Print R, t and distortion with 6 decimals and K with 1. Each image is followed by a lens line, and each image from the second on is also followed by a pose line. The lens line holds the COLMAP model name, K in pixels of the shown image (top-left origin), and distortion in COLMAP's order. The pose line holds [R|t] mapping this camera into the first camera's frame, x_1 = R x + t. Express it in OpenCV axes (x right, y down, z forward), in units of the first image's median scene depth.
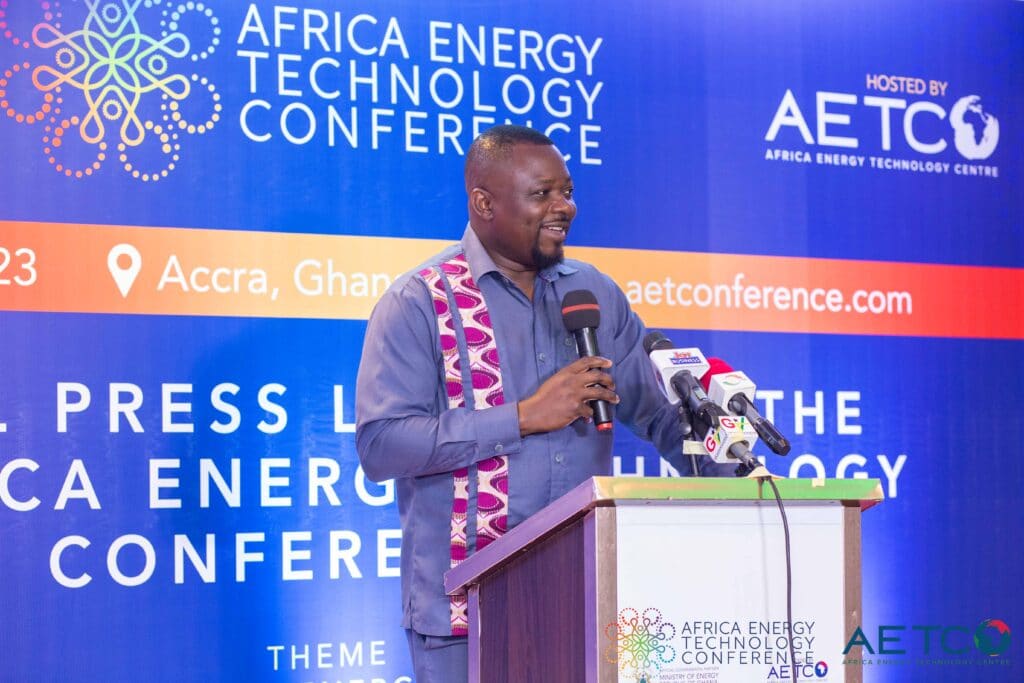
lens RADIAL K [[2546.3, 0, 512.0], [0, 2546.3, 341.5], [0, 0, 1]] dist [0.013896, -1.081358]
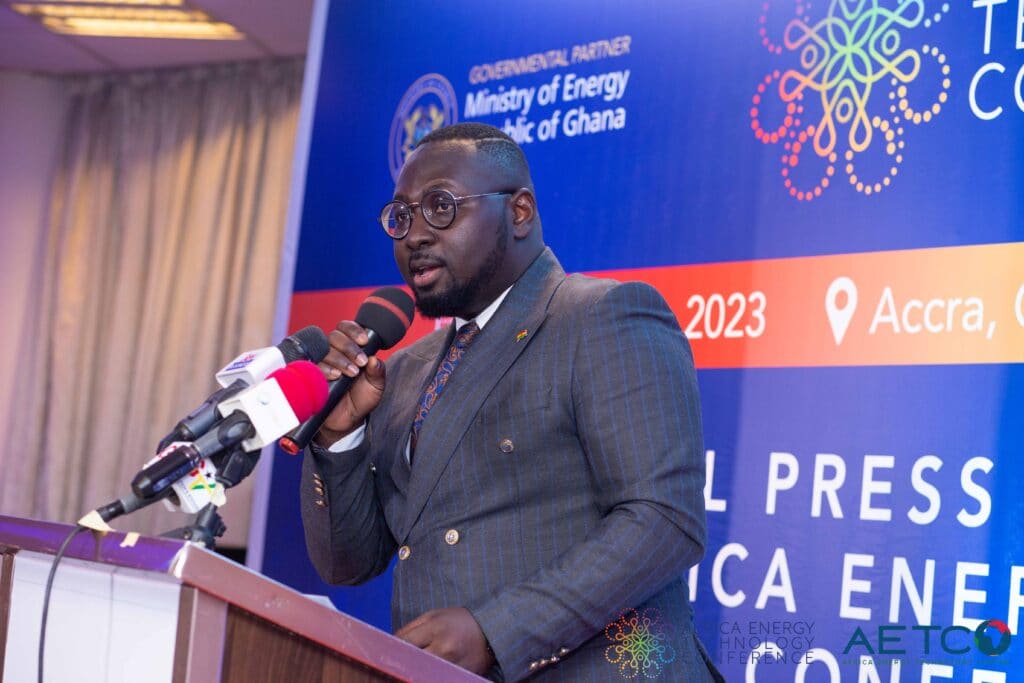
lens RADIAL K [[2546.3, 0, 512.0], [0, 2546.3, 341.5], [0, 0, 1]] dist [0.013896, -1.081358]
pose [[0.063638, -0.064293, -0.995900, 0.610275], [-0.032573, 0.997257, -0.066462, 0.036167], [0.997441, 0.036669, 0.061369, 0.836647]]
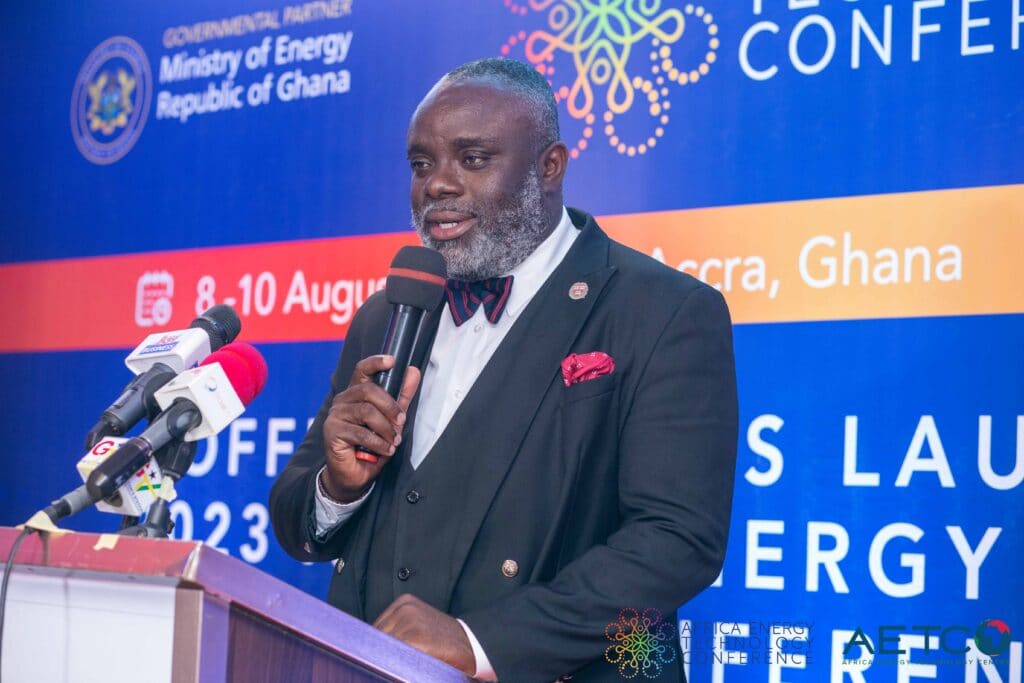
lens RADIAL K [[2546.3, 0, 512.0], [0, 2546.3, 341.5], [0, 0, 1]] dist [0.013896, -1.081358]
pose [[0.266066, -0.053507, -0.962469, 0.578851], [0.009555, 0.998556, -0.052871, 0.033210], [0.963907, 0.004871, 0.266193, 0.751640]]
